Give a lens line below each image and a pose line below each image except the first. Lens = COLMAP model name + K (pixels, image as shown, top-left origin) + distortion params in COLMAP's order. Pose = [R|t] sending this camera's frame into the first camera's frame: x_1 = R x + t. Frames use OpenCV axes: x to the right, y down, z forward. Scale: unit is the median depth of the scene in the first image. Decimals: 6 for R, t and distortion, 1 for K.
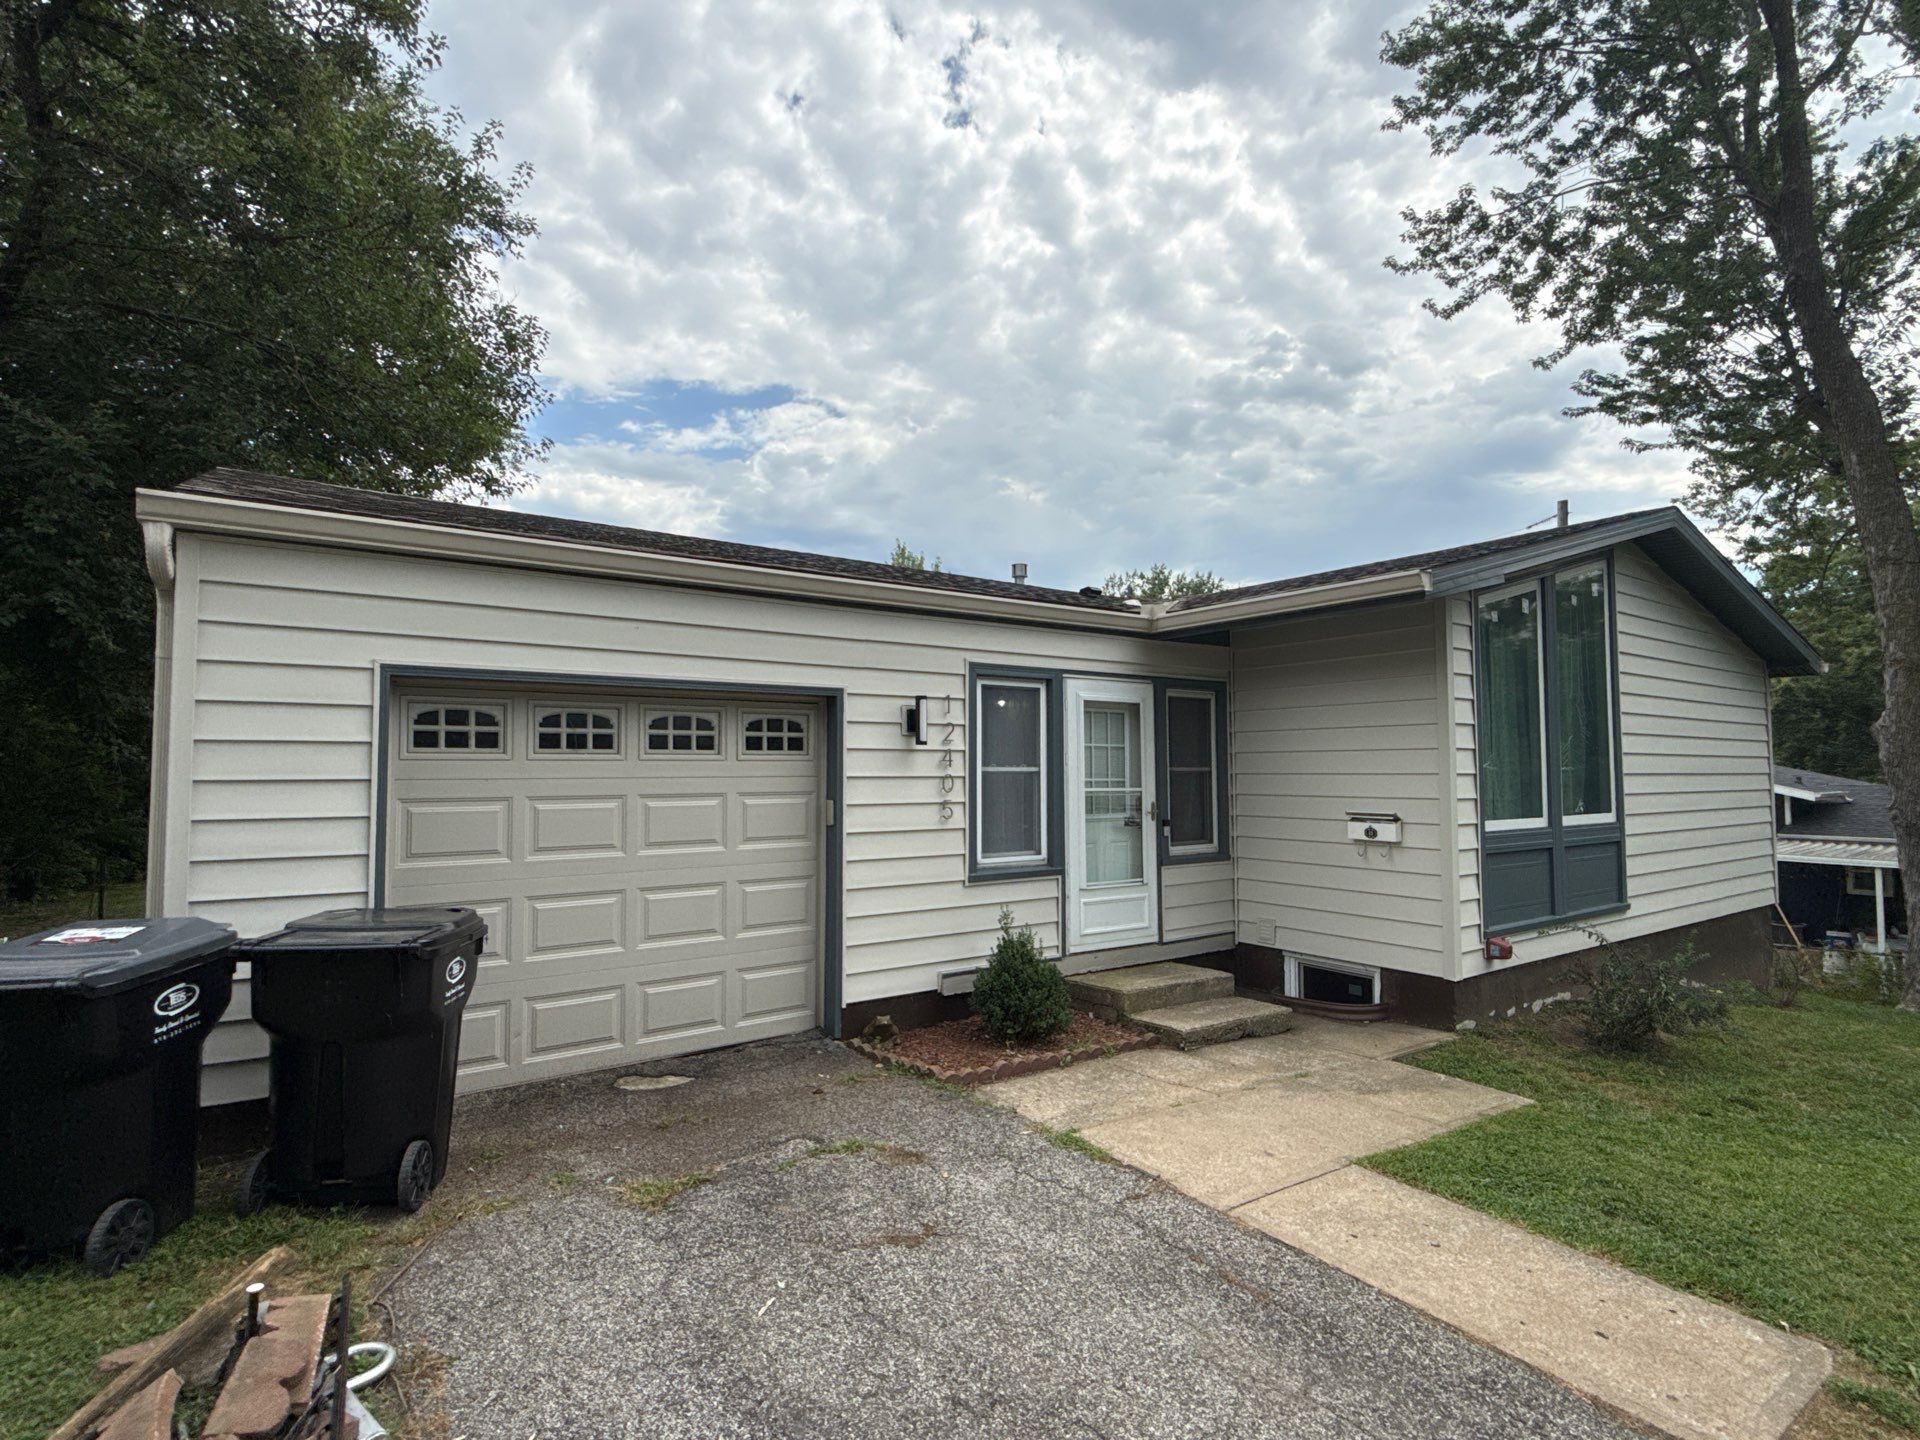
lens RADIAL K [[976.8, 0, 960.0], [0, 976.8, 720.0], [0, 0, 1]] dist [0.002735, 0.000292]
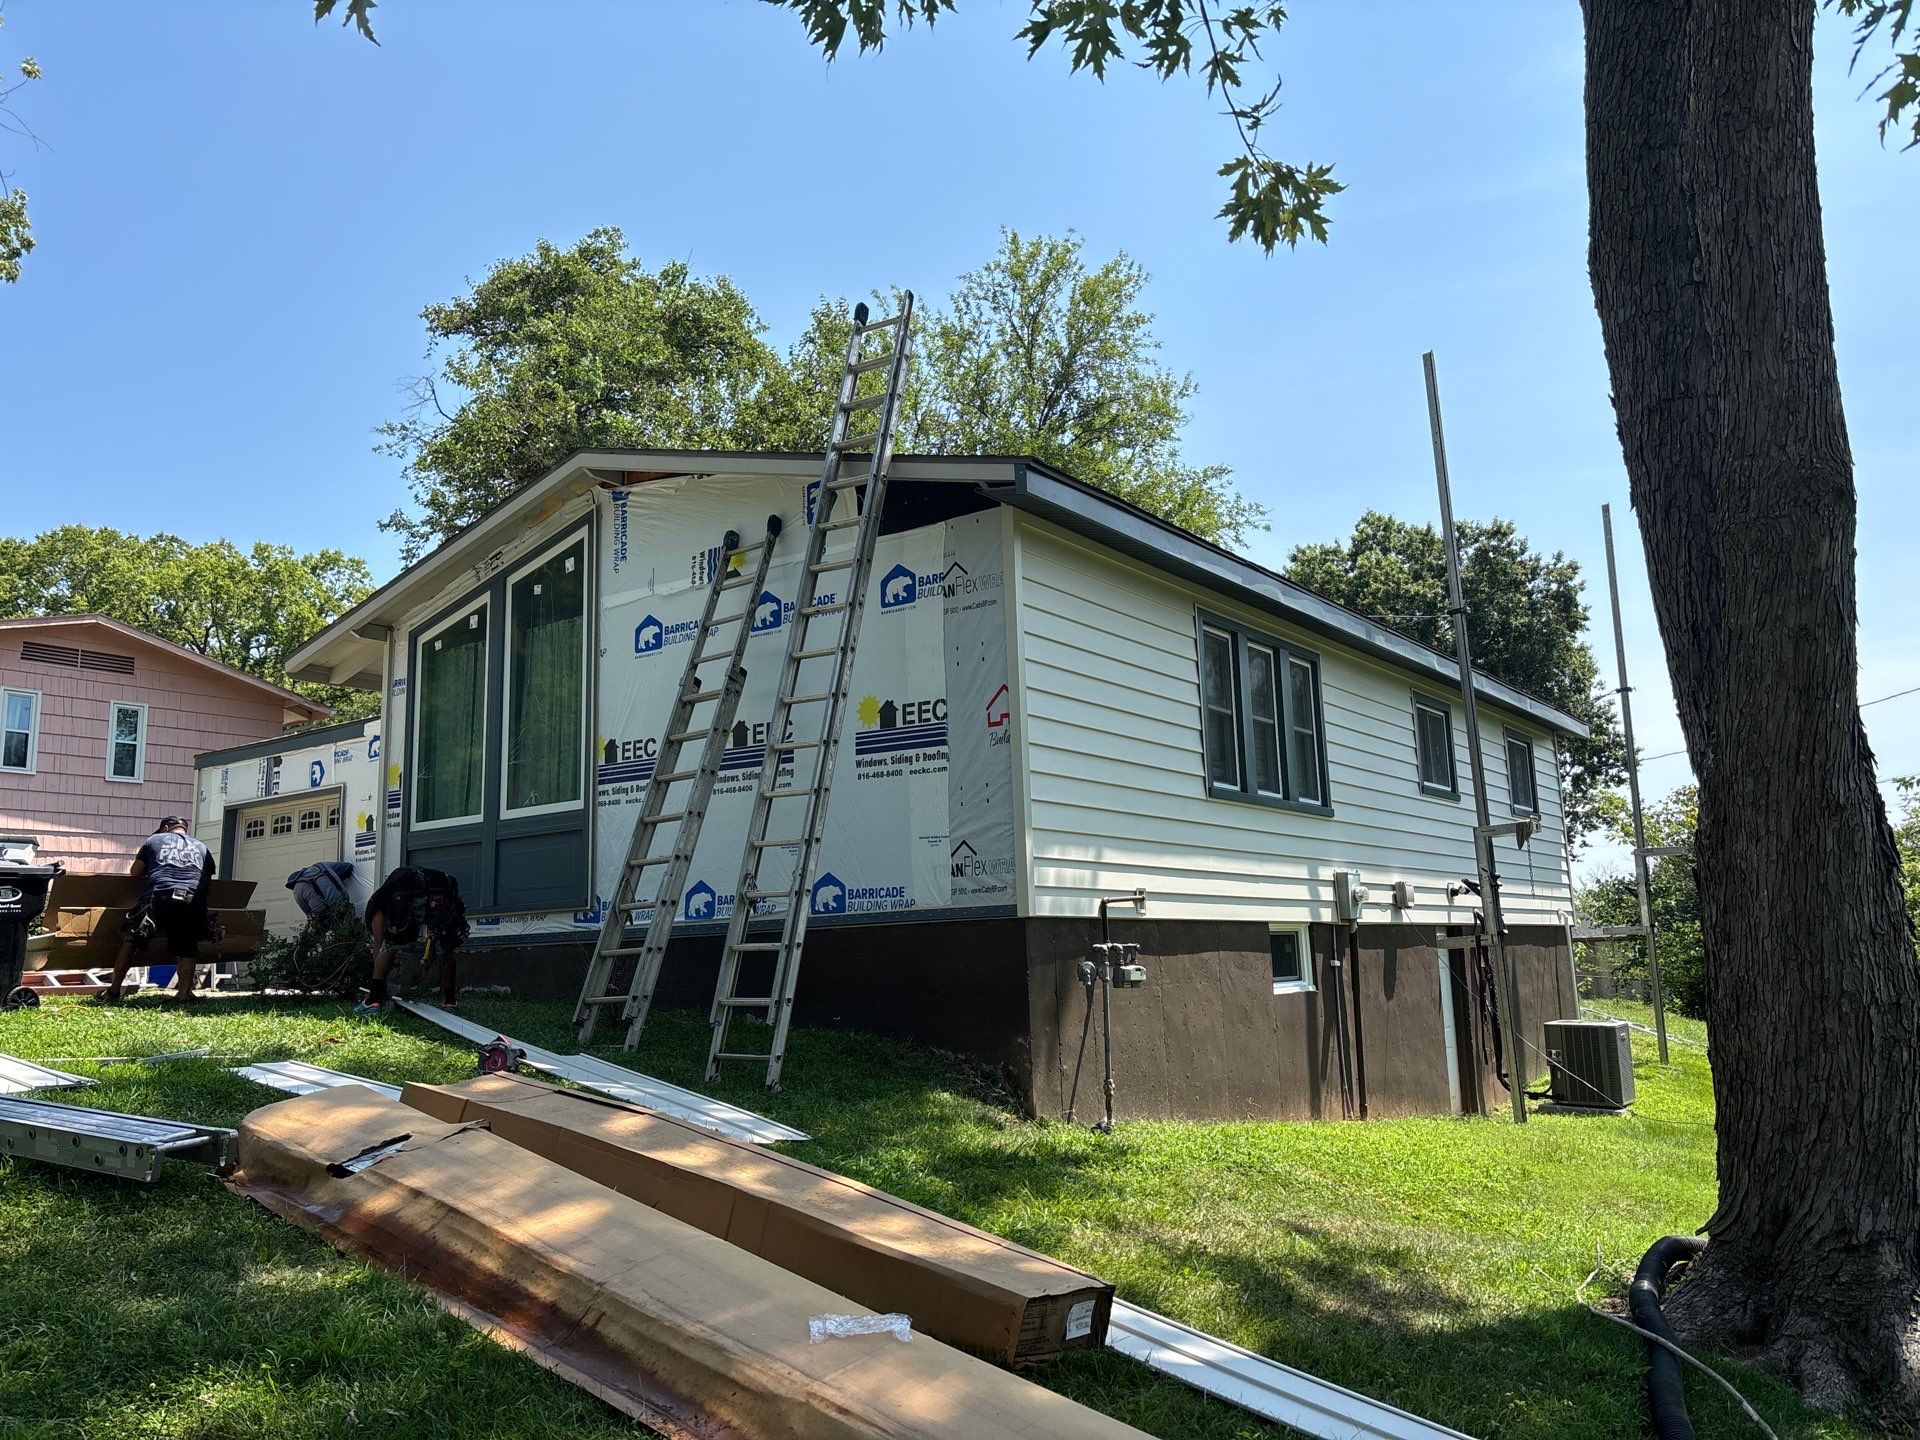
lens RADIAL K [[1444.4, 0, 960.0], [0, 1444.4, 720.0], [0, 0, 1]] dist [0.052437, -0.001628]
pose [[0.311530, -0.165357, -0.935738, 2.595483], [0.082845, 0.985719, -0.146608, 0.315899], [0.946618, -0.031849, 0.320780, 1.145657]]
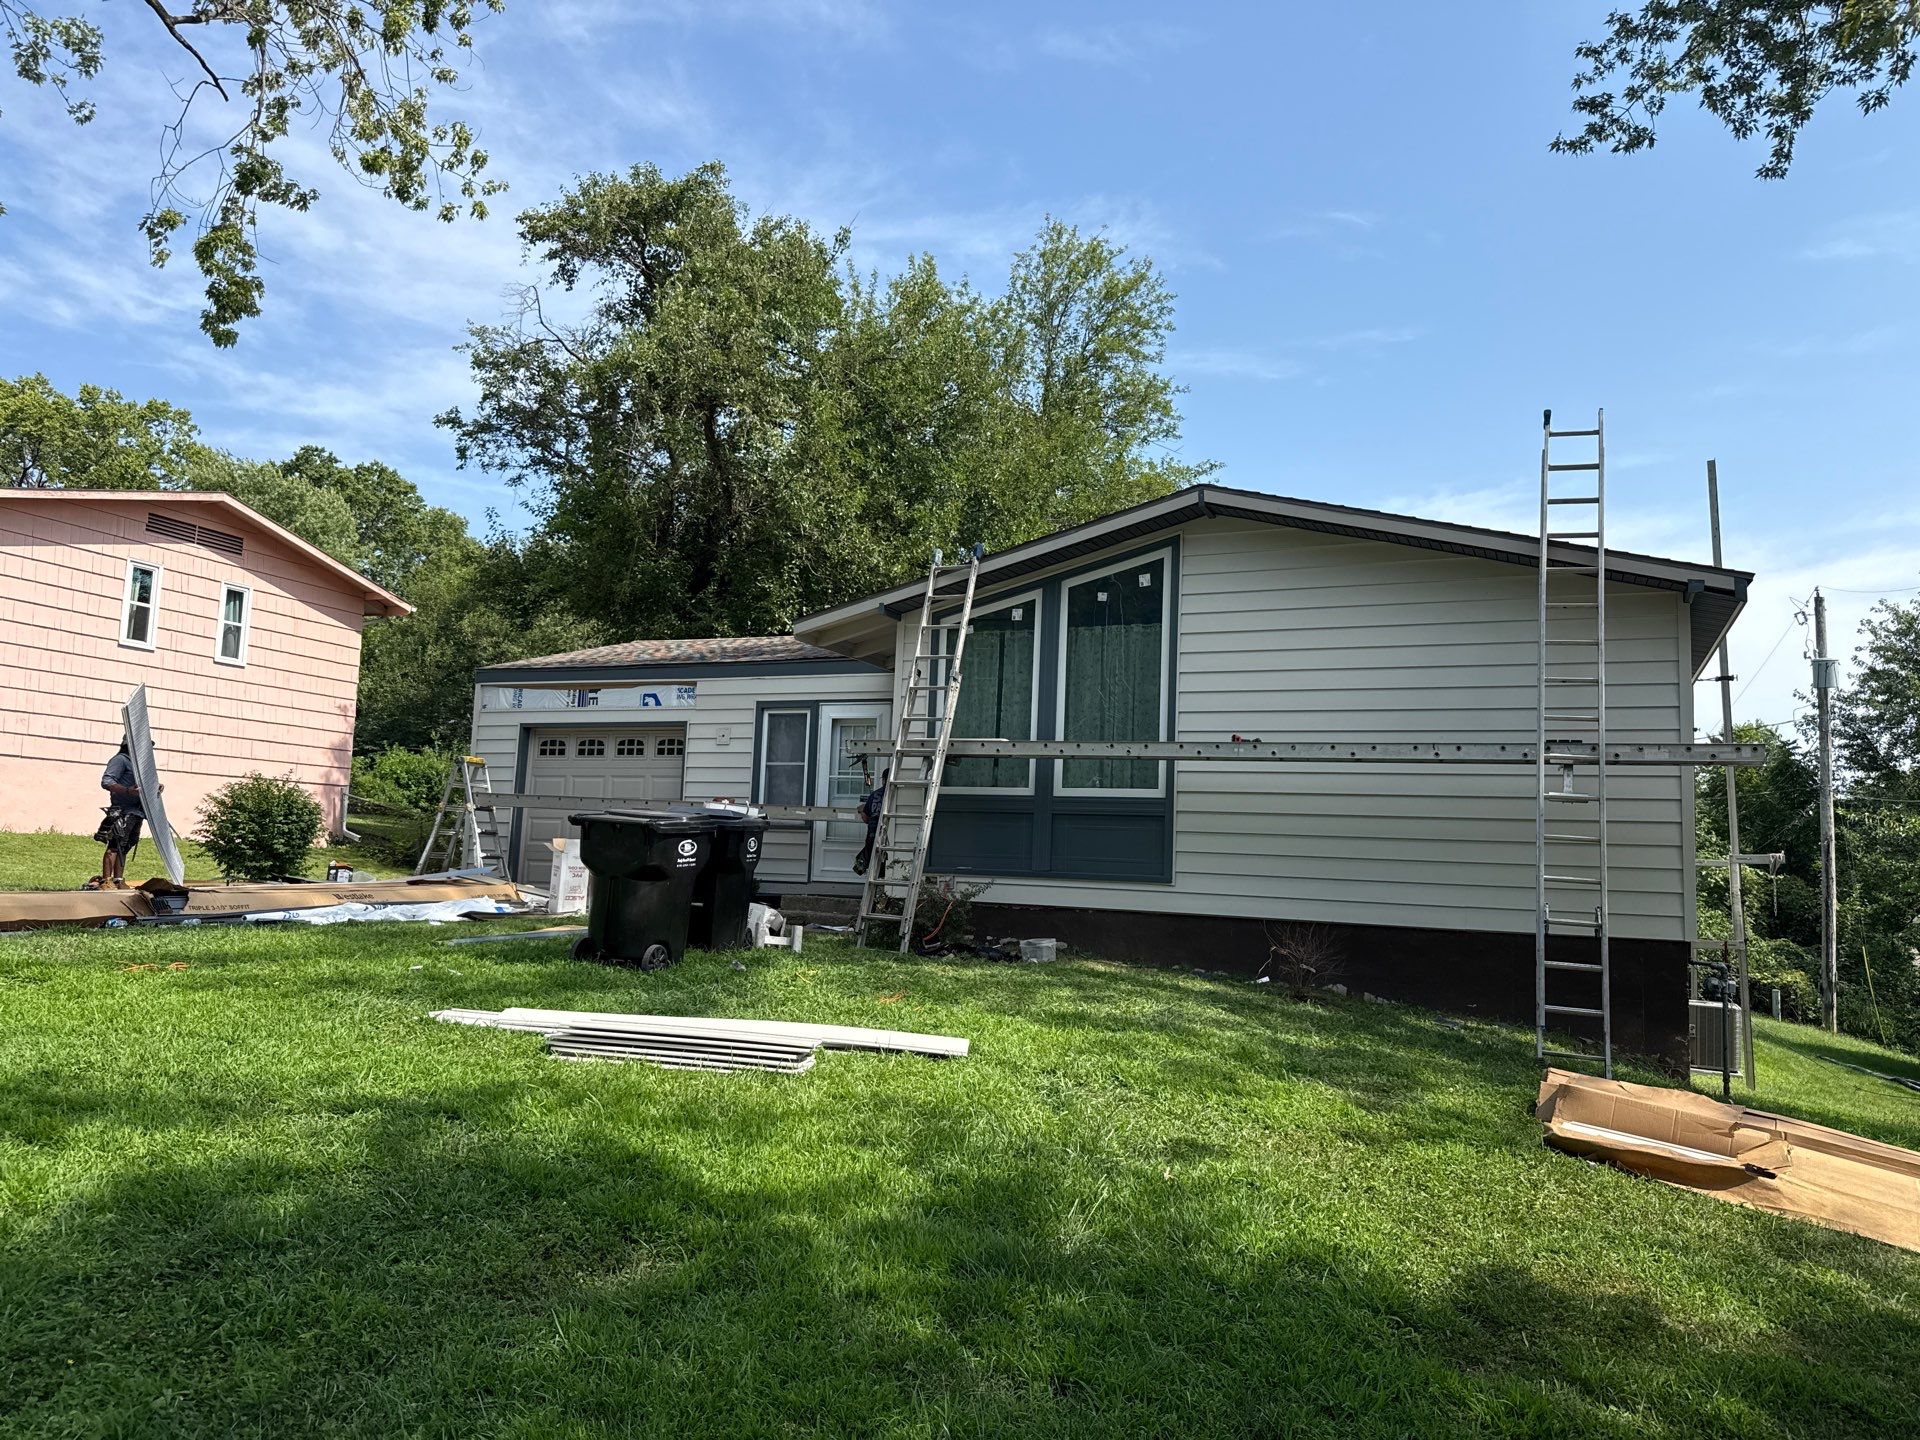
lens RADIAL K [[1353.3, 0, 960.0], [0, 1353.3, 720.0], [0, 0, 1]] dist [0.183615, -0.359049]
pose [[0.504288, -0.073511, -0.860401, 2.298250], [0.006815, 0.996678, -0.081160, 0.174573], [0.863509, 0.035064, 0.503113, 0.108743]]
